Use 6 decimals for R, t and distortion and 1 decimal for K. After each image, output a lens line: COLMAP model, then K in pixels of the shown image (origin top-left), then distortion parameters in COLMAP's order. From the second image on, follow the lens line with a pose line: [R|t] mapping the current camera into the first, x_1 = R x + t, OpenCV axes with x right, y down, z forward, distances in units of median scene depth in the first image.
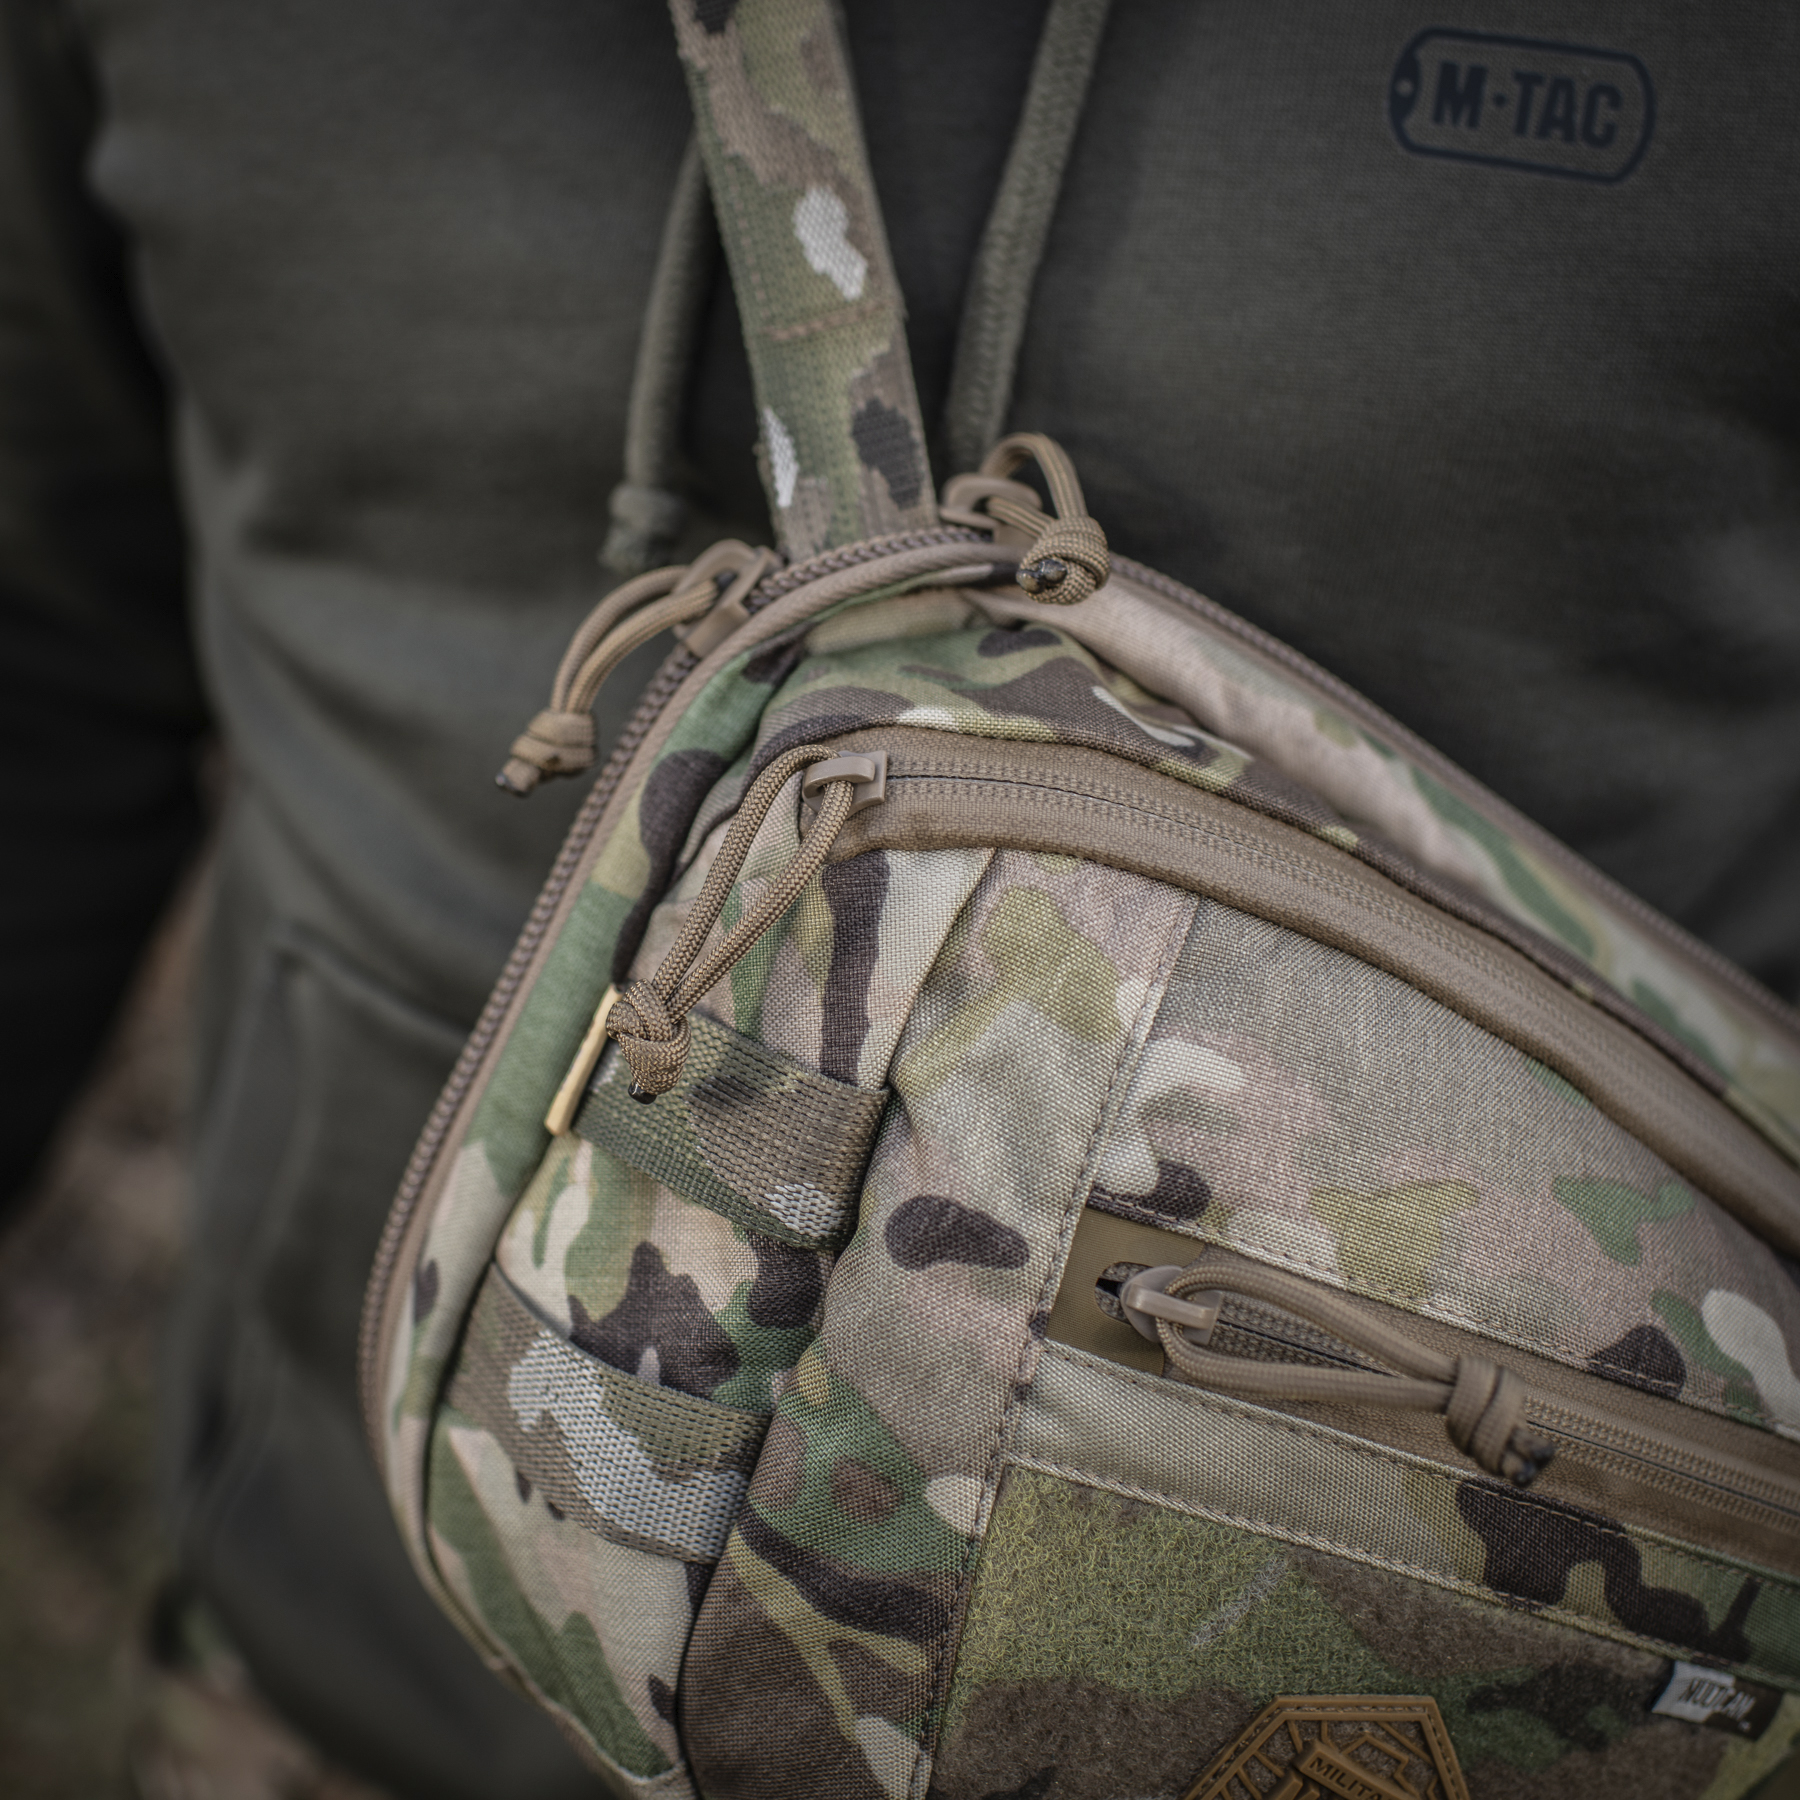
lens RADIAL K [[2827.9, 0, 886.7], [0, 2827.9, 892.3], [0, 0, 1]] dist [-0.040442, 0.000000]
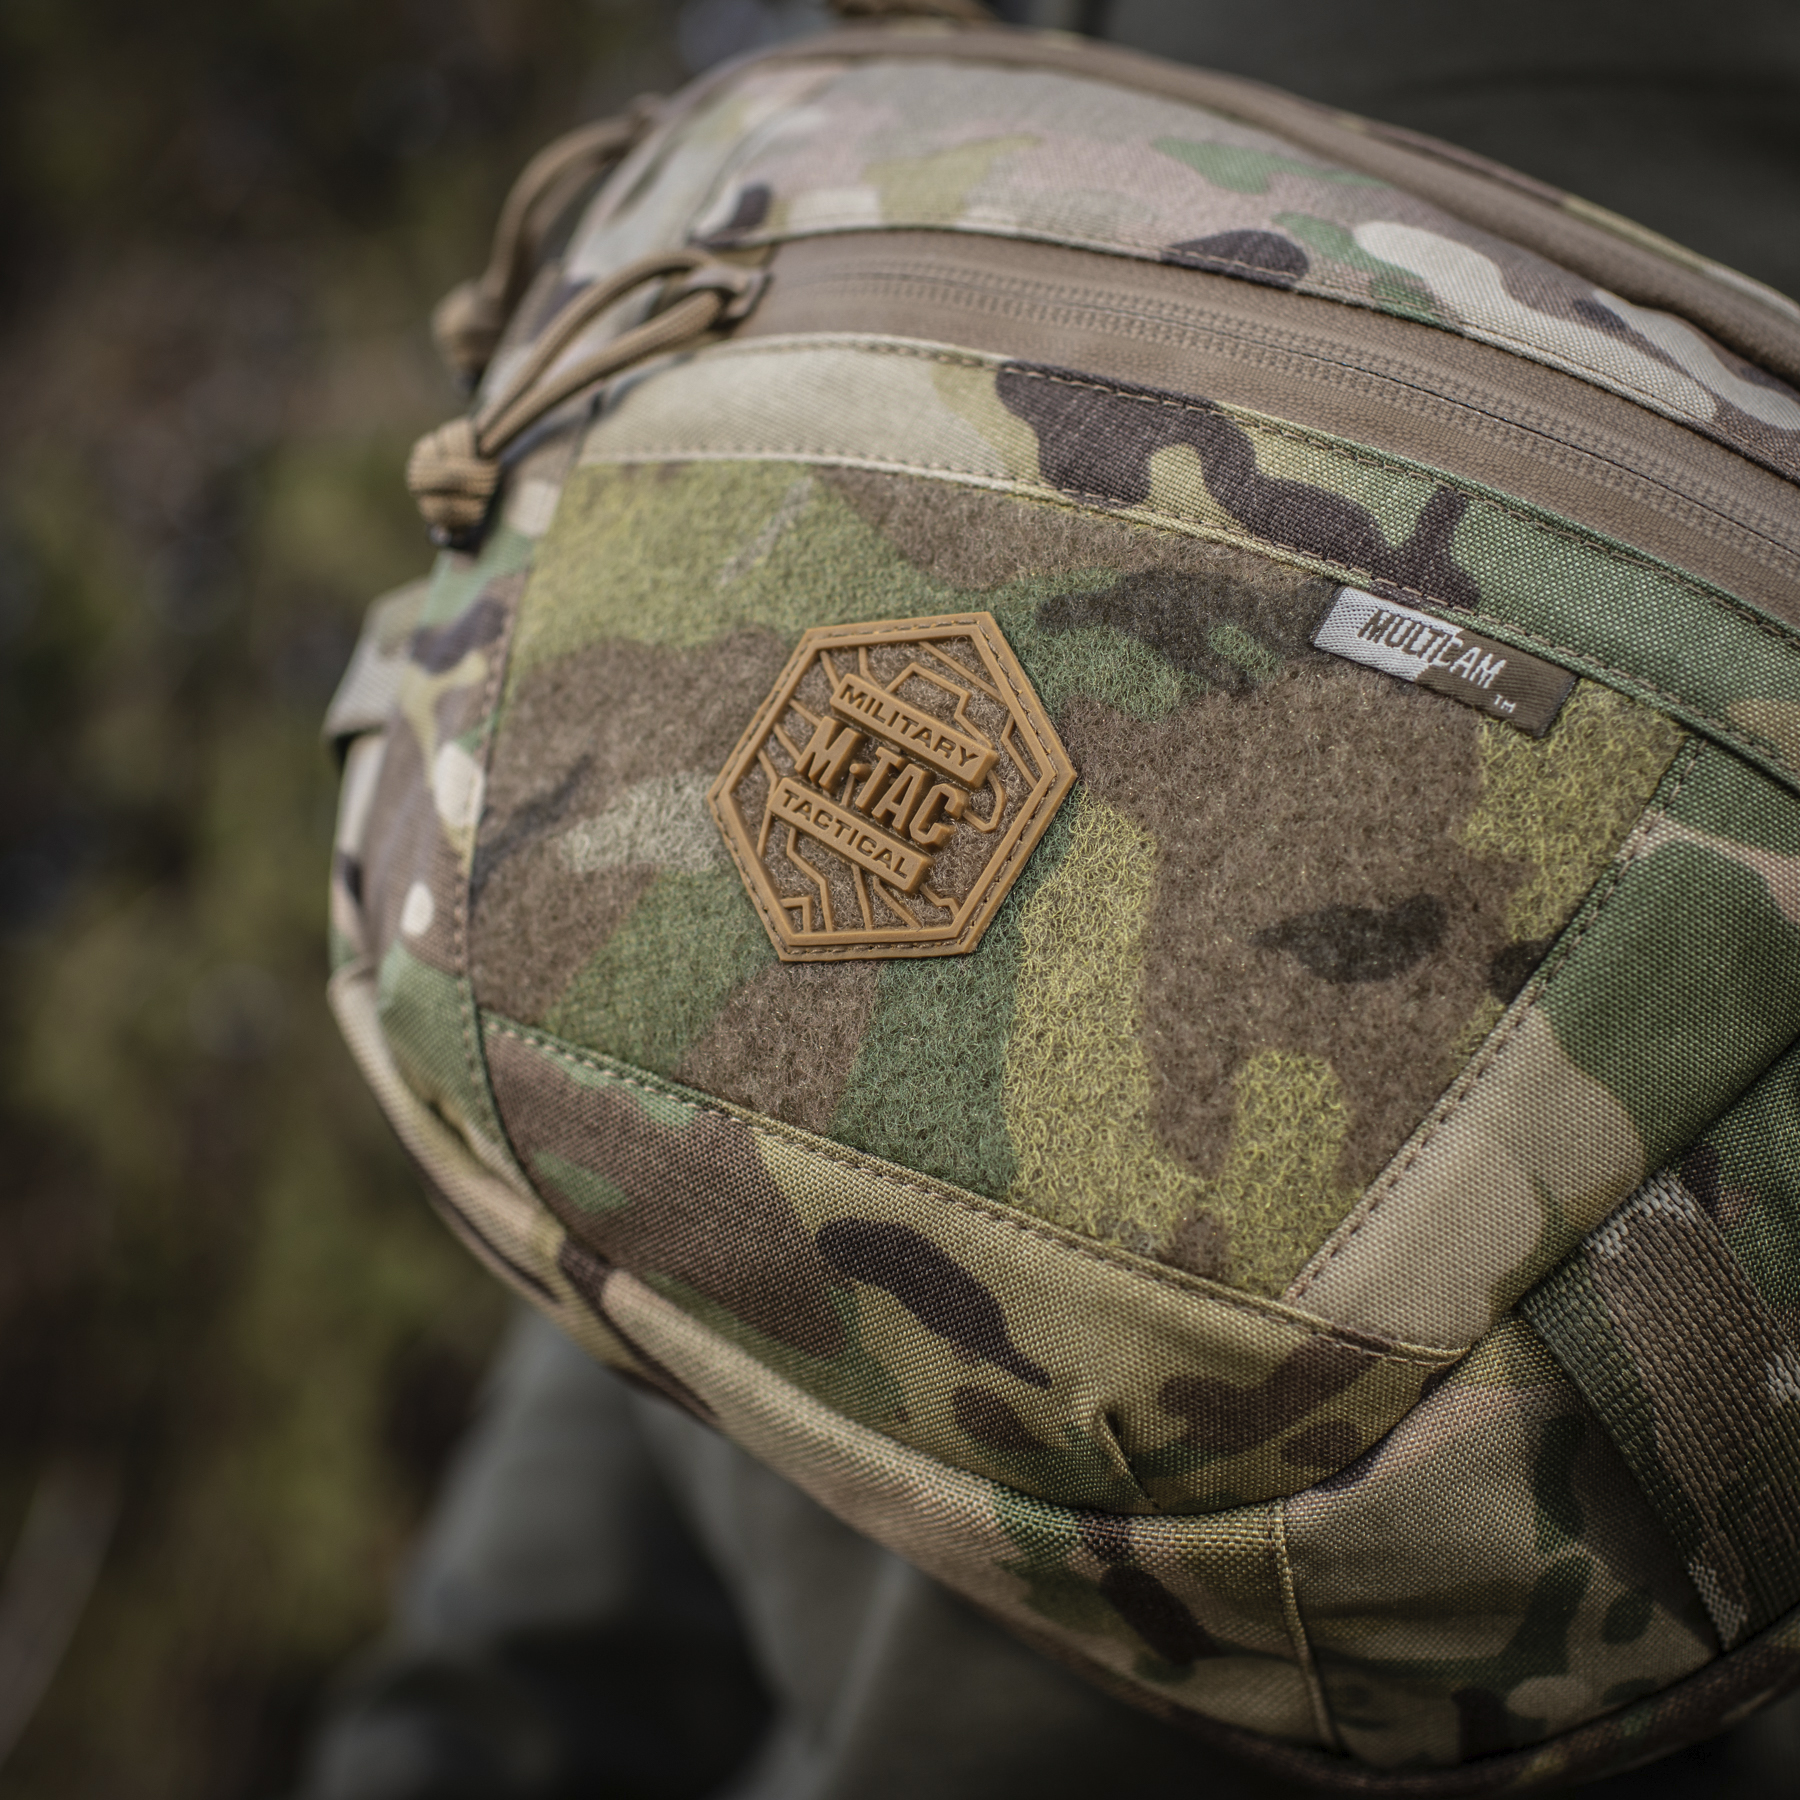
lens RADIAL K [[3170.4, 0, 938.0], [0, 3170.4, 881.9], [0, 0, 1]] dist [-0.085074, 0.000000]
pose [[0.792803, -0.265710, -0.548509, 0.667992], [-0.146289, 0.790696, -0.594474, 0.898736], [0.591661, 0.551541, 0.587996, 0.483089]]
